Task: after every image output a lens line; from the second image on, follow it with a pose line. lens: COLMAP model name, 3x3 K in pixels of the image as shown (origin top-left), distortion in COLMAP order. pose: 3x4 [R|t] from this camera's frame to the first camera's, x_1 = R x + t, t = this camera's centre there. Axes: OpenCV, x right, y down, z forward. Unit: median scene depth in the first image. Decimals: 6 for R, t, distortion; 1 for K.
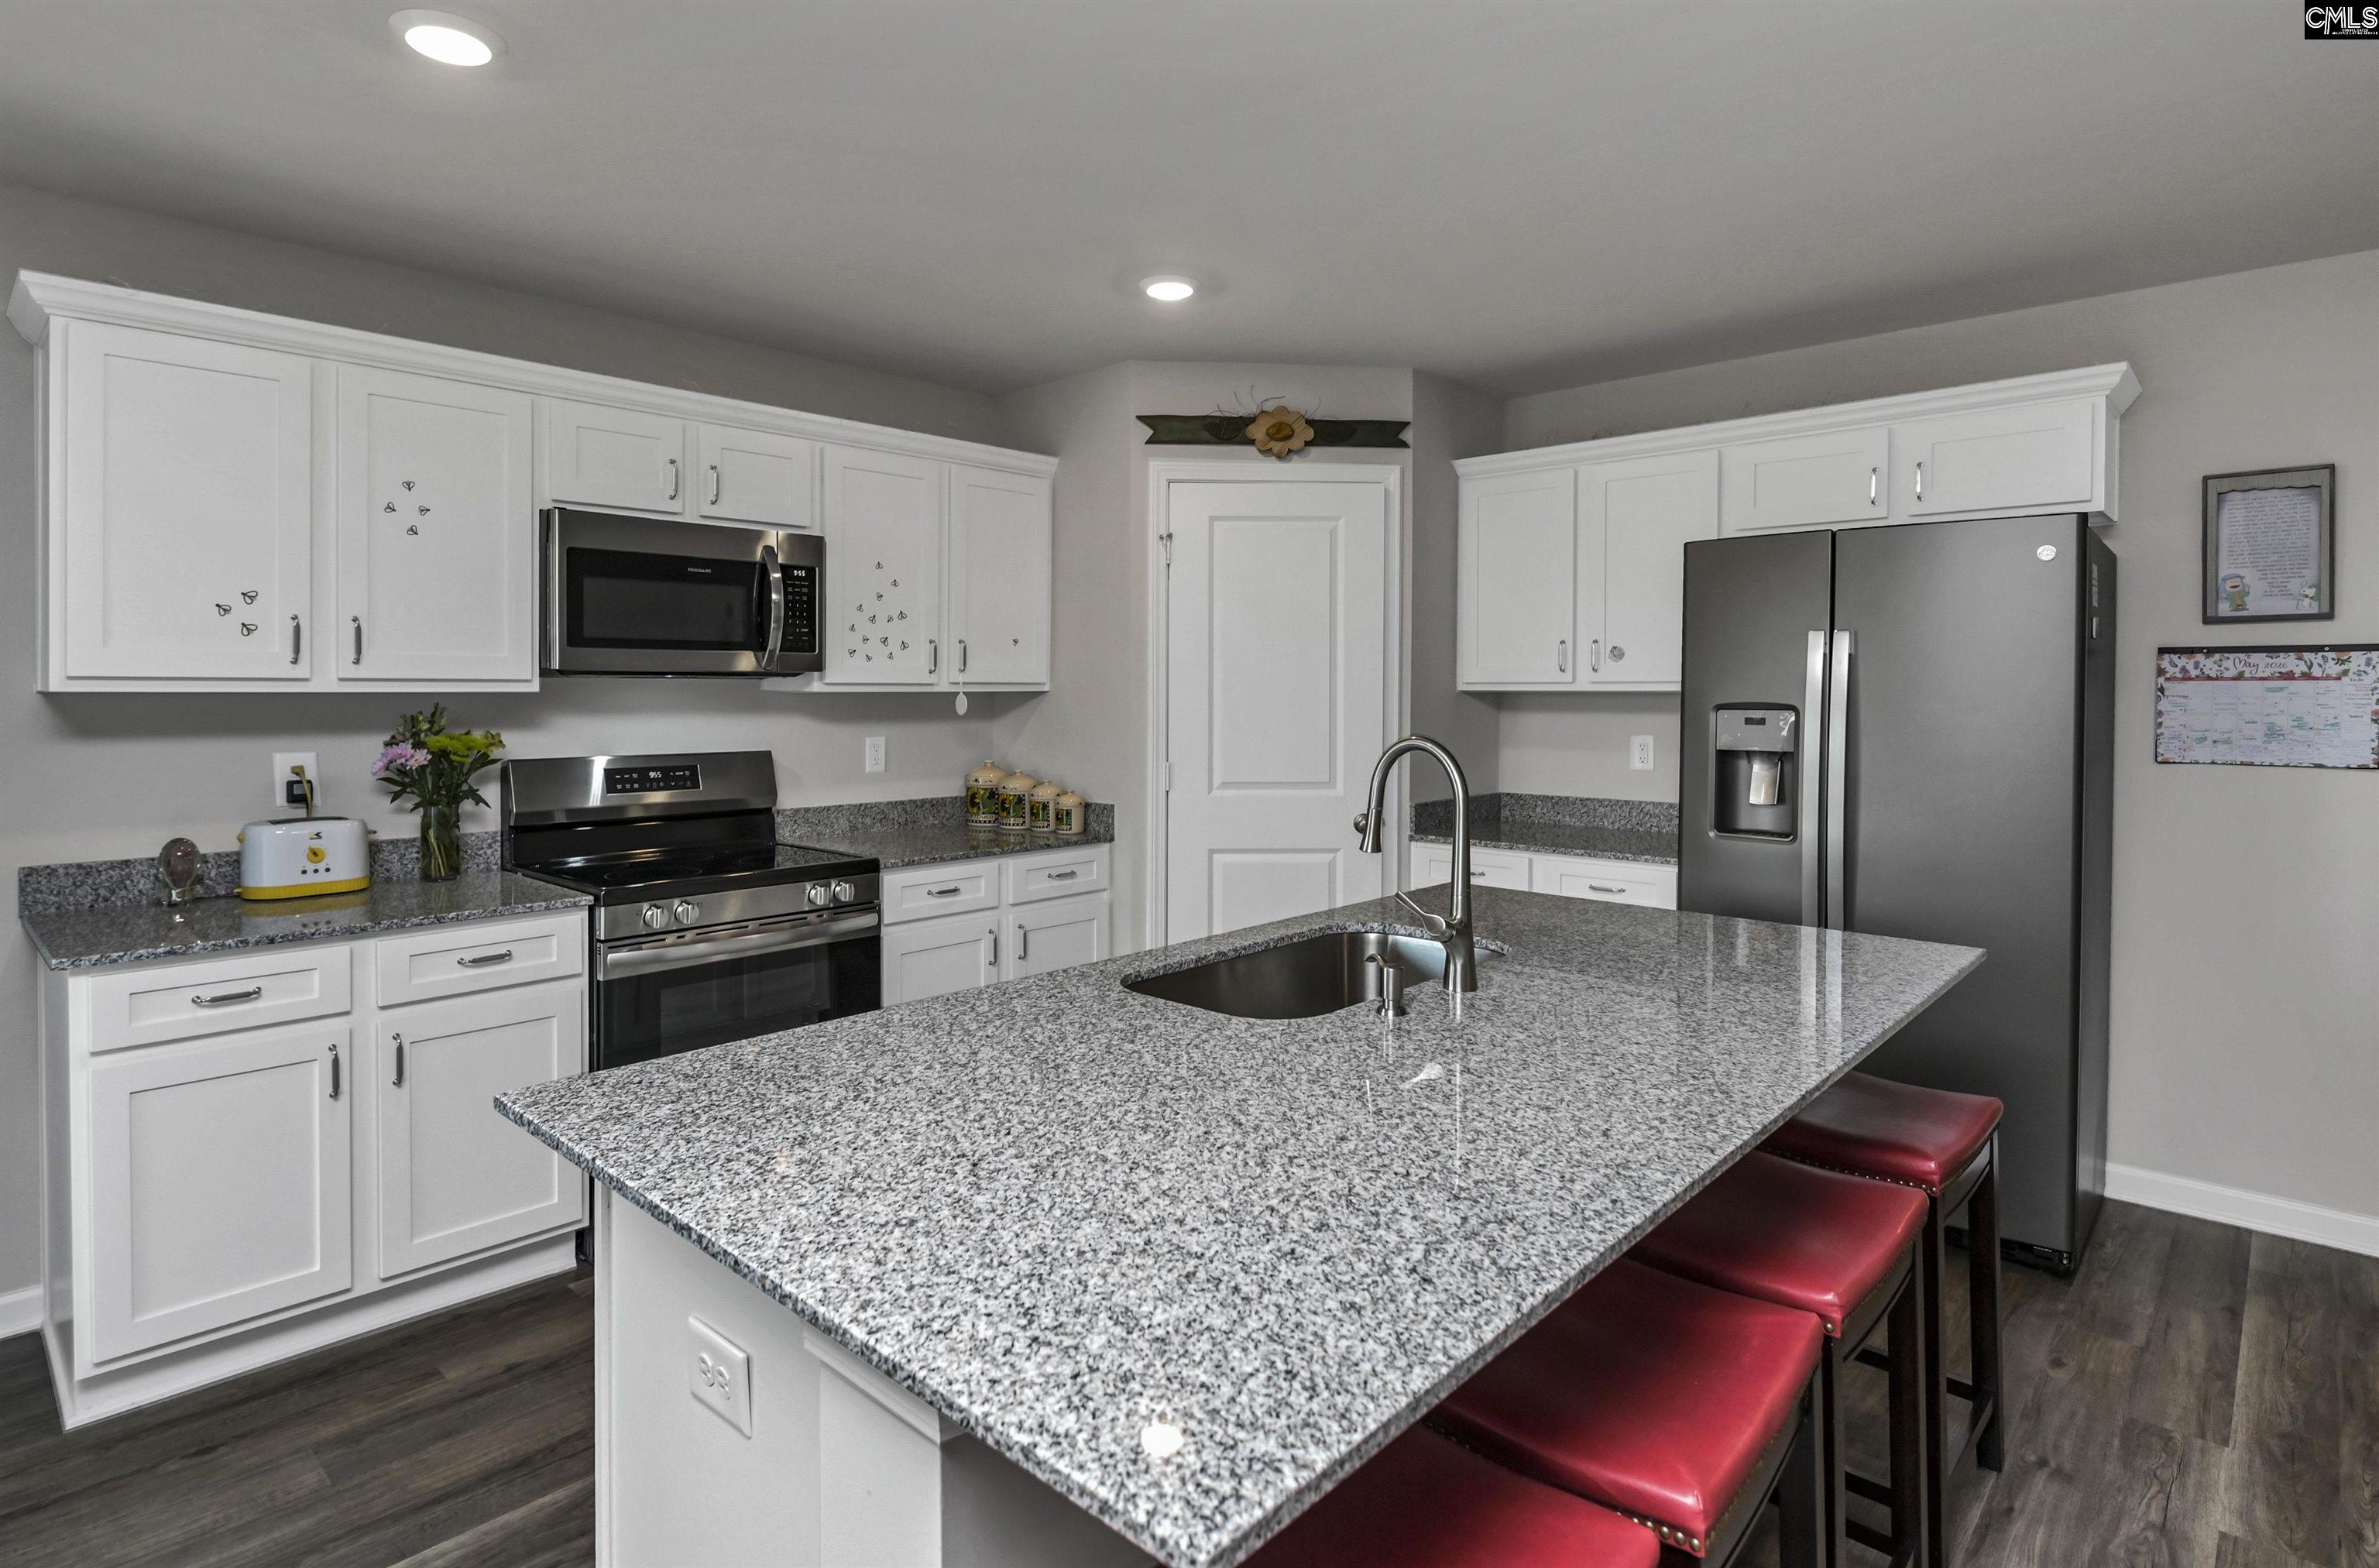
lens RADIAL K [[1220.8, 0, 1191.9], [0, 1220.8, 718.9], [0, 0, 1]] dist [0.005352, -0.008365]
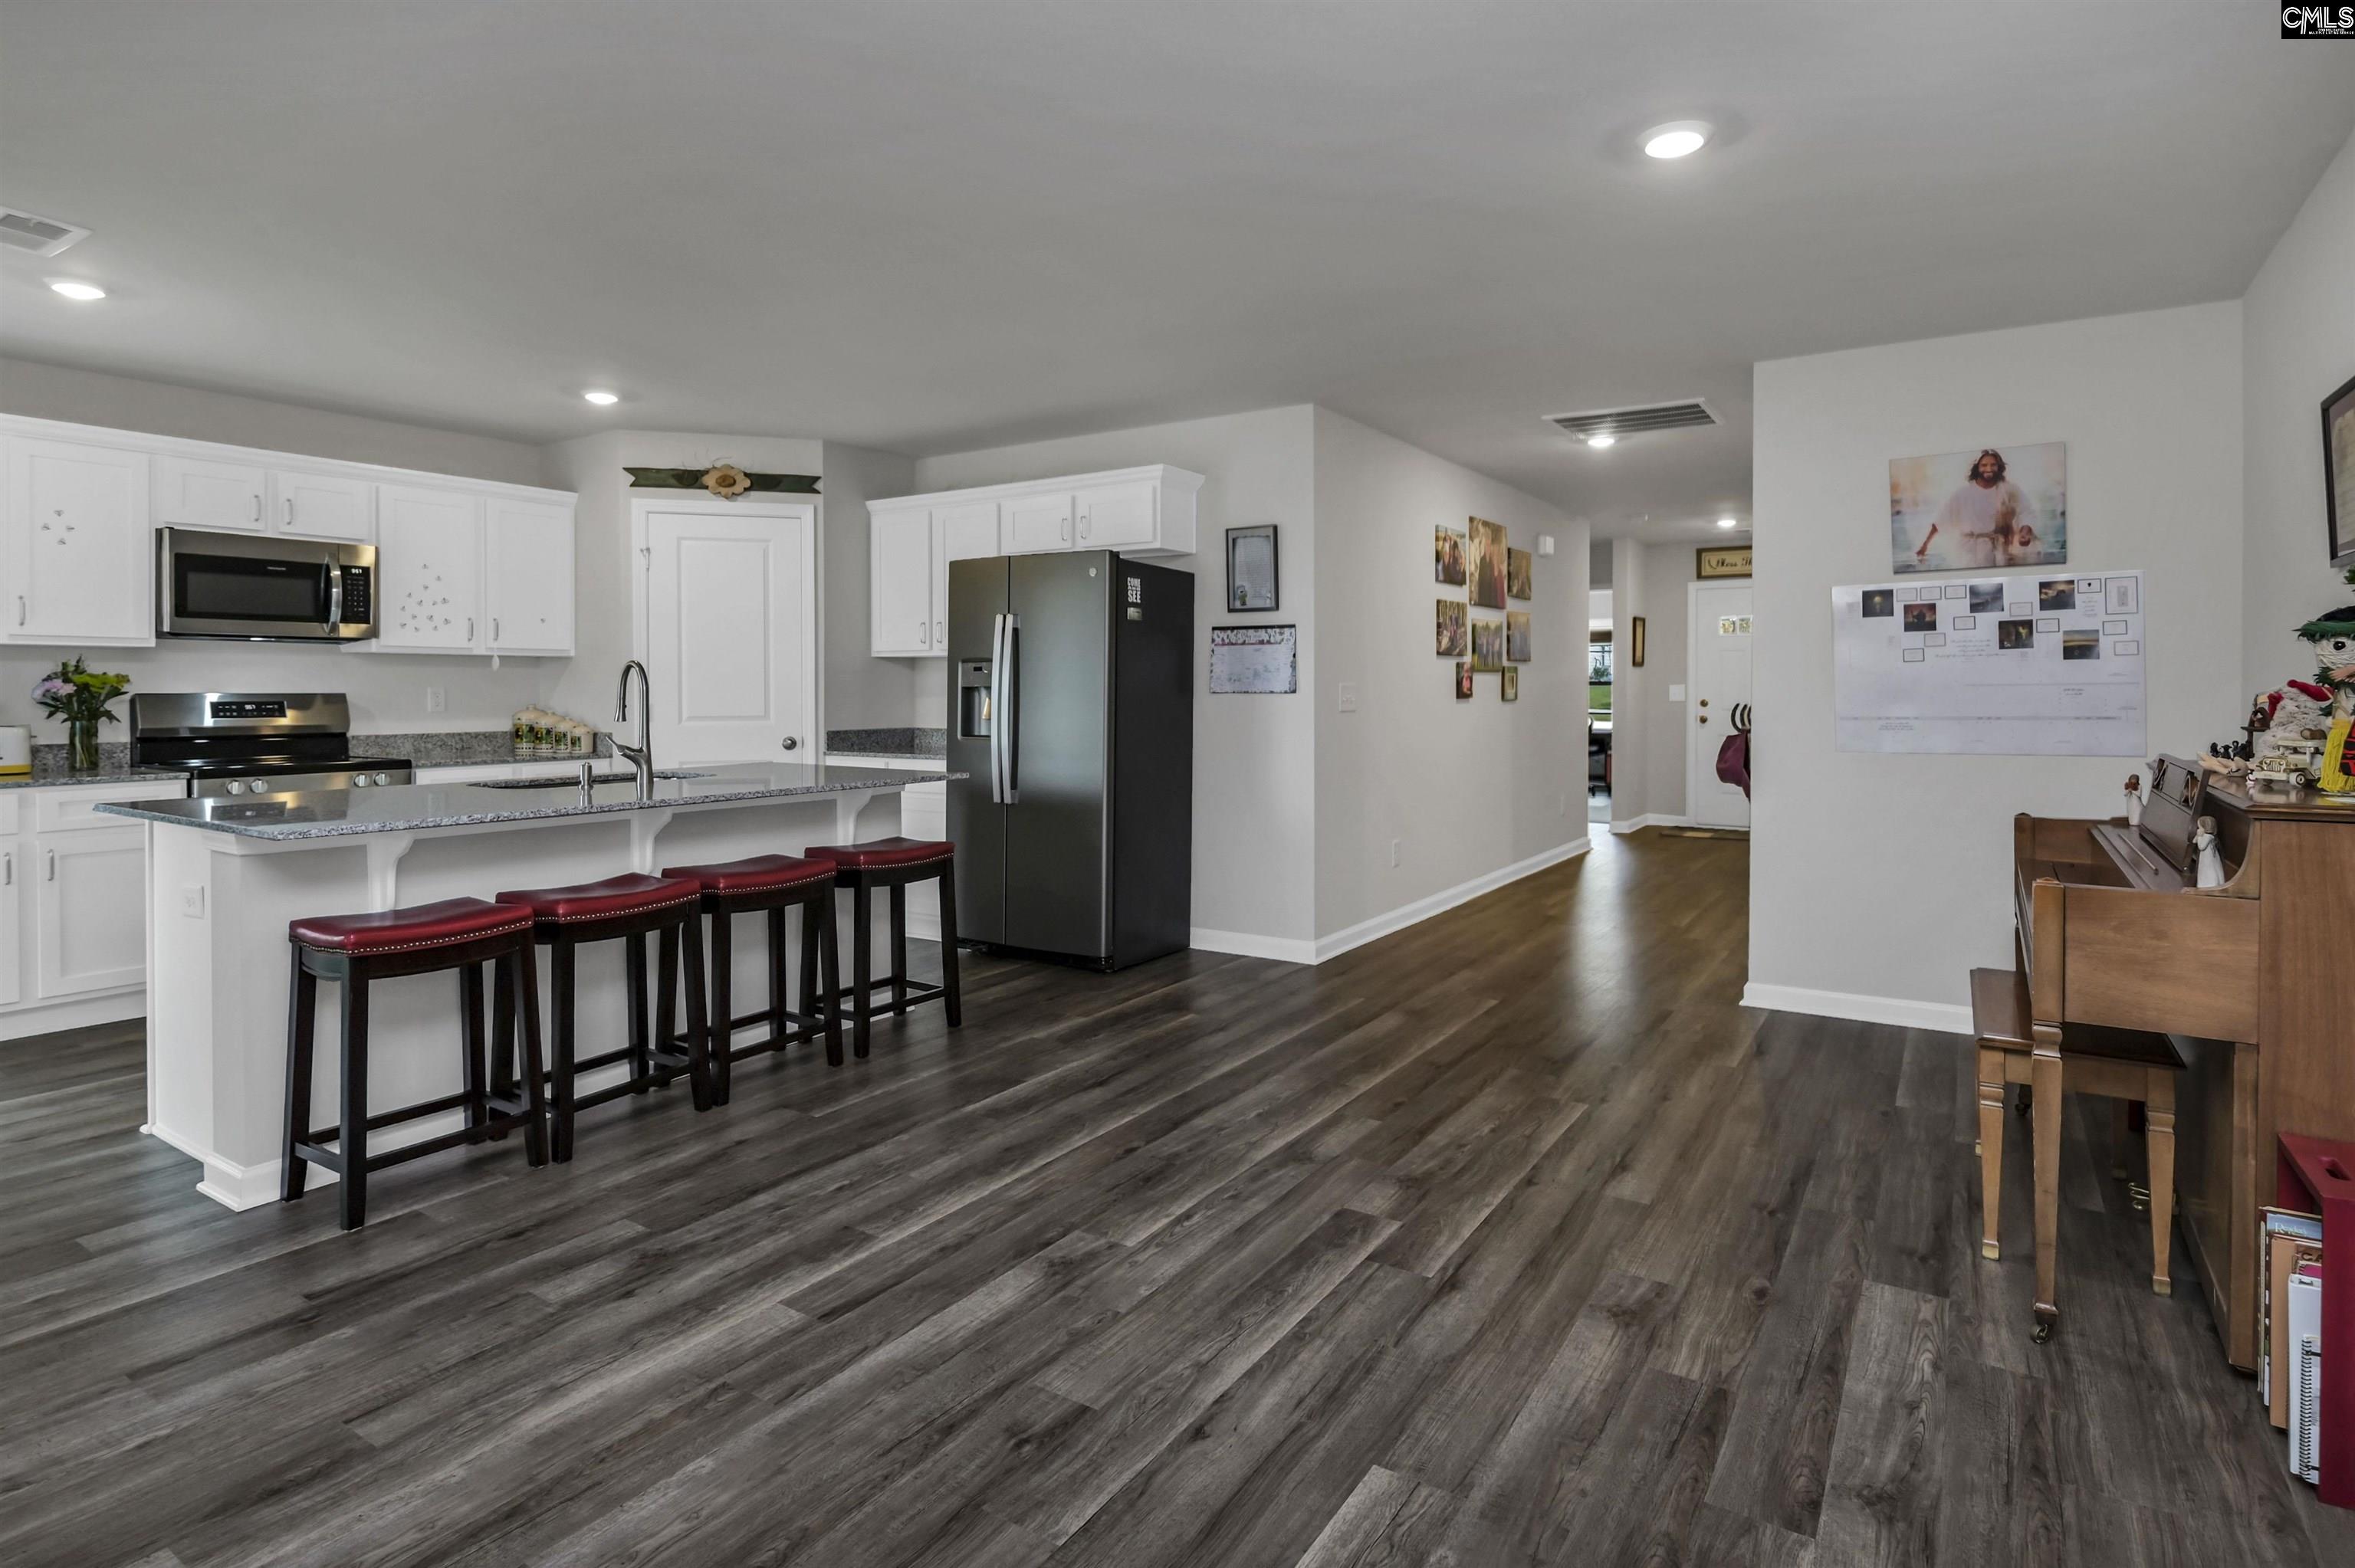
lens RADIAL K [[1208.3, 0, 1187.4], [0, 1208.3, 709.4], [0, 0, 1]] dist [0.005352, -0.008365]
pose [[0.986306, -0.003775, 0.164883, 0.478197], [0.004828, 0.999970, -0.005982, 0.069855], [-0.164855, 0.006696, 0.986295, -0.687773]]
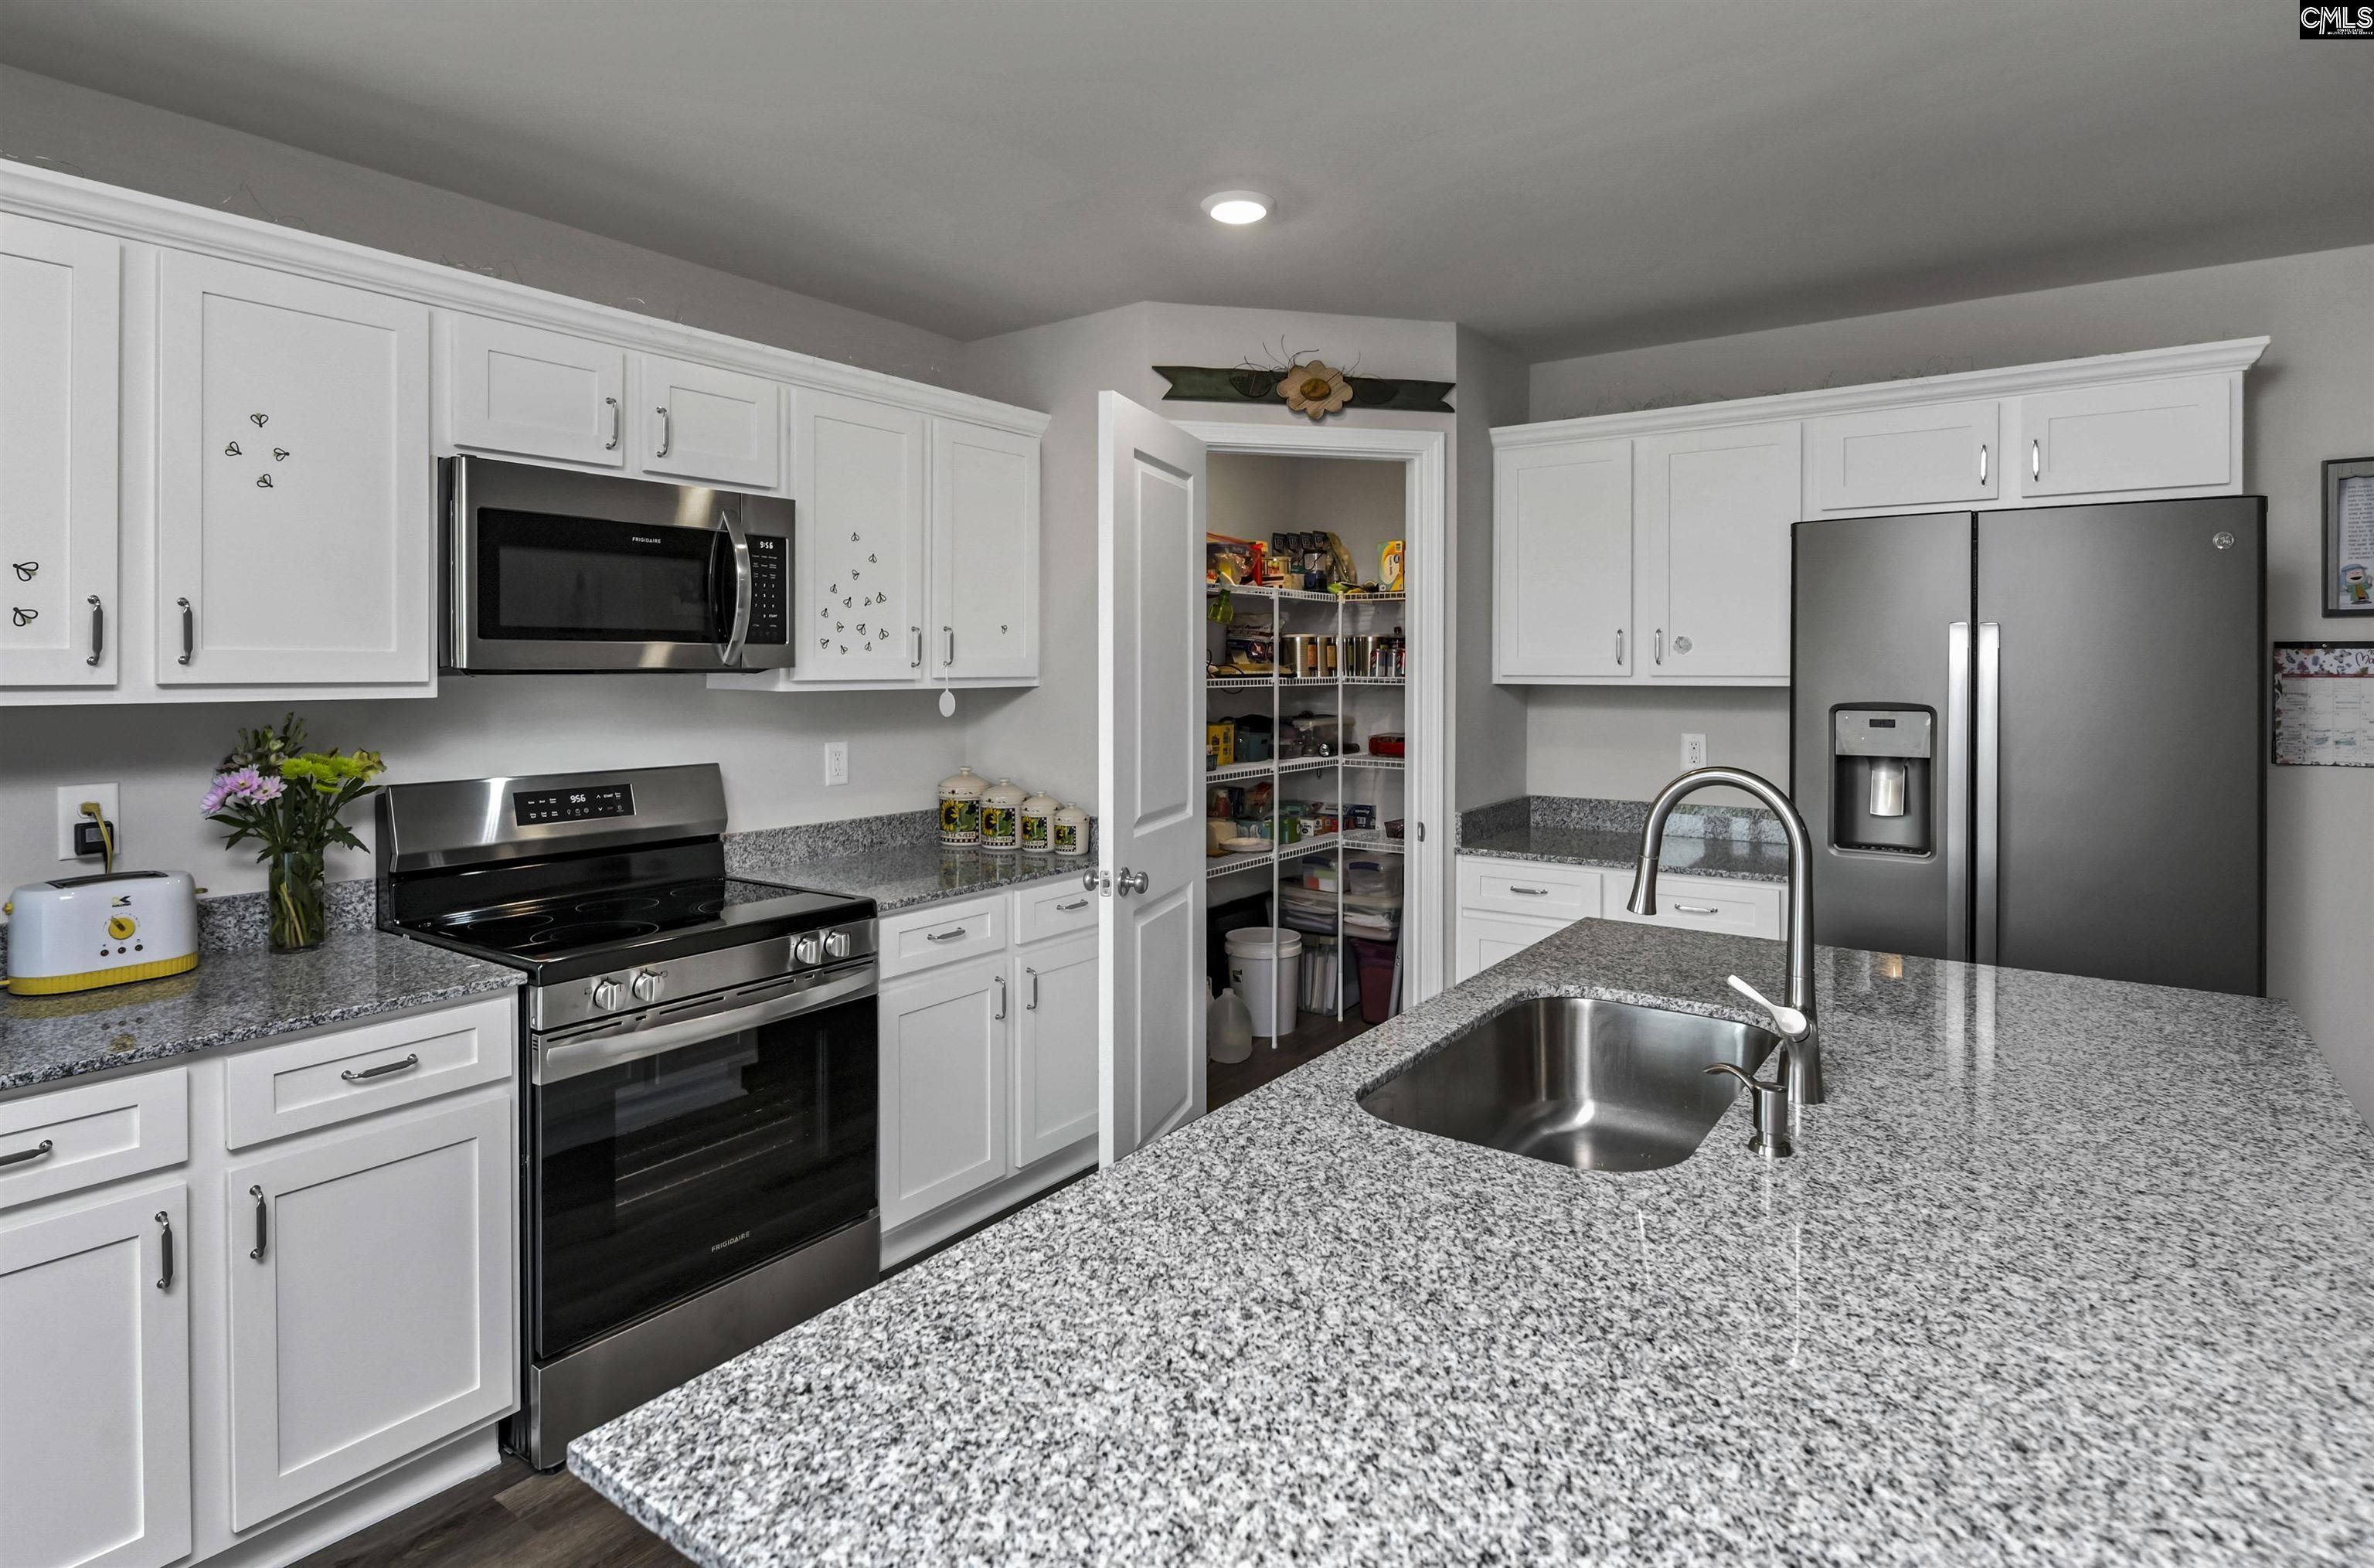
lens RADIAL K [[1218.3, 0, 1181.7], [0, 1218.3, 692.3], [0, 0, 1]] dist [0.005352, -0.008365]
pose [[0.991702, -0.003479, 0.128512, -0.168719], [0.003839, 0.999989, -0.002552, -0.021266], [-0.128502, 0.003024, 0.991705, 0.185514]]
